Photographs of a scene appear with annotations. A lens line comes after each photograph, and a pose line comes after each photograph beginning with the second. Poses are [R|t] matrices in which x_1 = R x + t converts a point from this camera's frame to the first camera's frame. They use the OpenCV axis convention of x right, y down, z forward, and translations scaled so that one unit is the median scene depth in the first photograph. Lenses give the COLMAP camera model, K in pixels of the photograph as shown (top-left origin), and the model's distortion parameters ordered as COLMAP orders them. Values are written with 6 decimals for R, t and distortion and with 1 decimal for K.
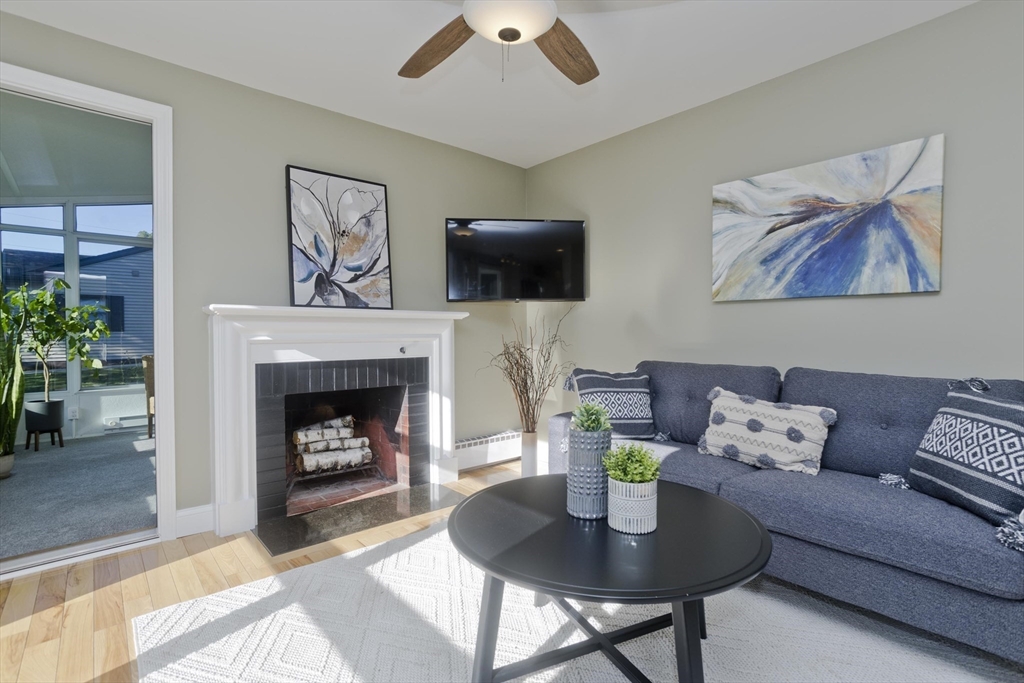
lens RADIAL K [[481.1, 0, 512.0], [0, 481.1, 341.5], [0, 0, 1]] dist [-0.043043, 0.024865]
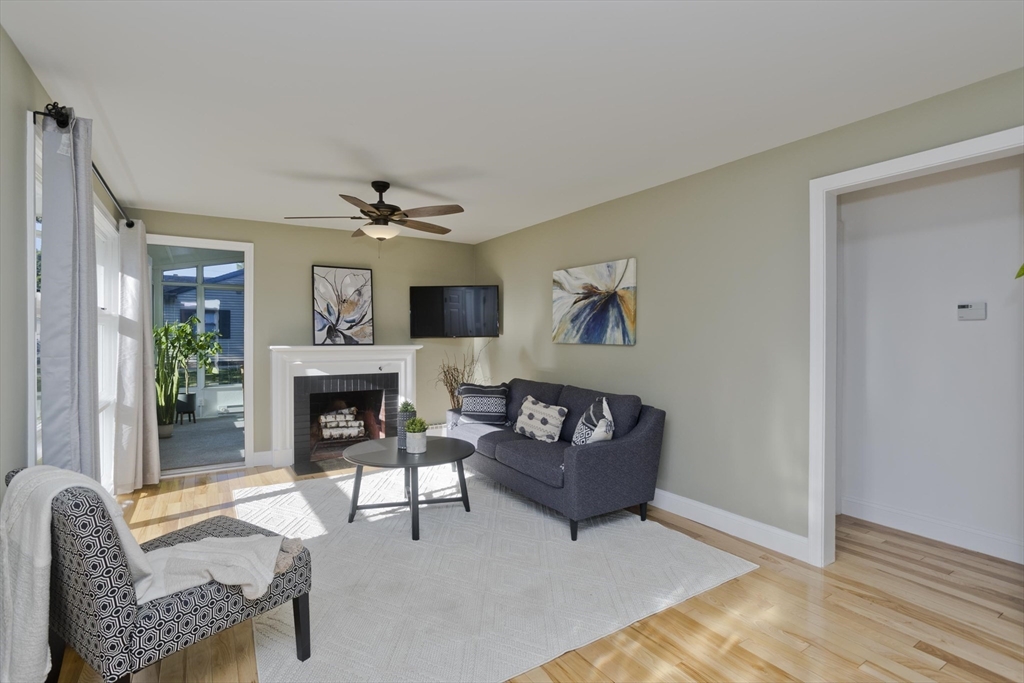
lens RADIAL K [[496.9, 0, 513.5], [0, 496.9, 339.2], [0, 0, 1]] dist [-0.044325, 0.028508]
pose [[0.986547, 0.005593, -0.163383, 0.547417], [-0.006790, 0.999954, -0.006770, -0.081040], [0.163337, 0.007788, 0.986540, -0.668644]]
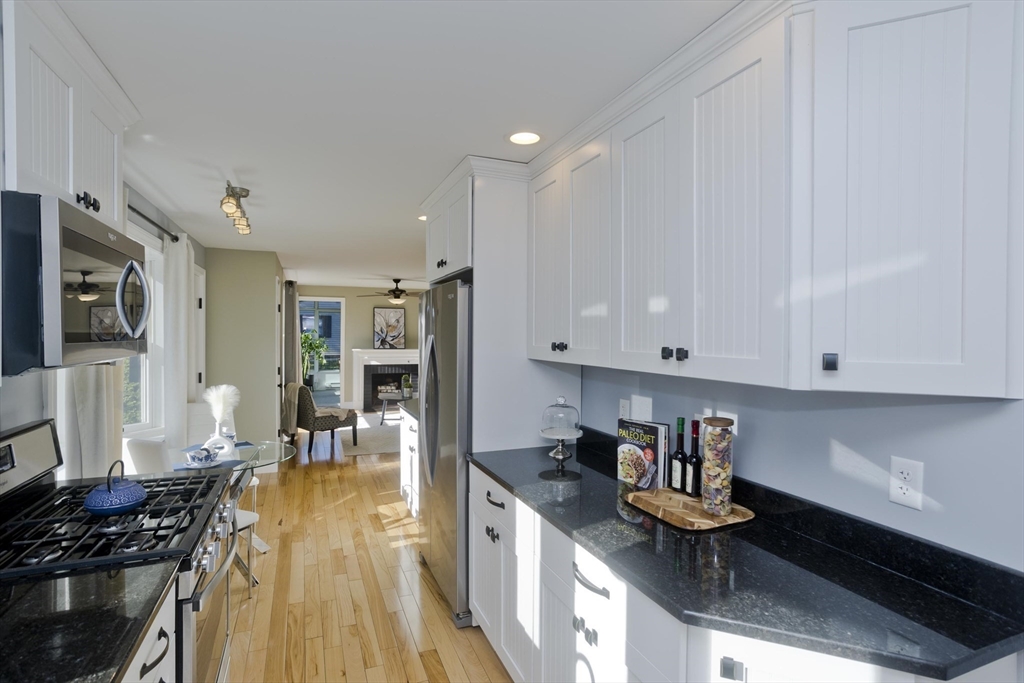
lens RADIAL K [[496.9, 0, 513.5], [0, 496.9, 339.2], [0, 0, 1]] dist [-0.044325, 0.028508]
pose [[0.945837, 0.018197, -0.324132, 1.566000], [-0.018460, 0.999827, 0.002261, -0.158534], [0.324117, 0.003845, 0.946009, -1.959076]]
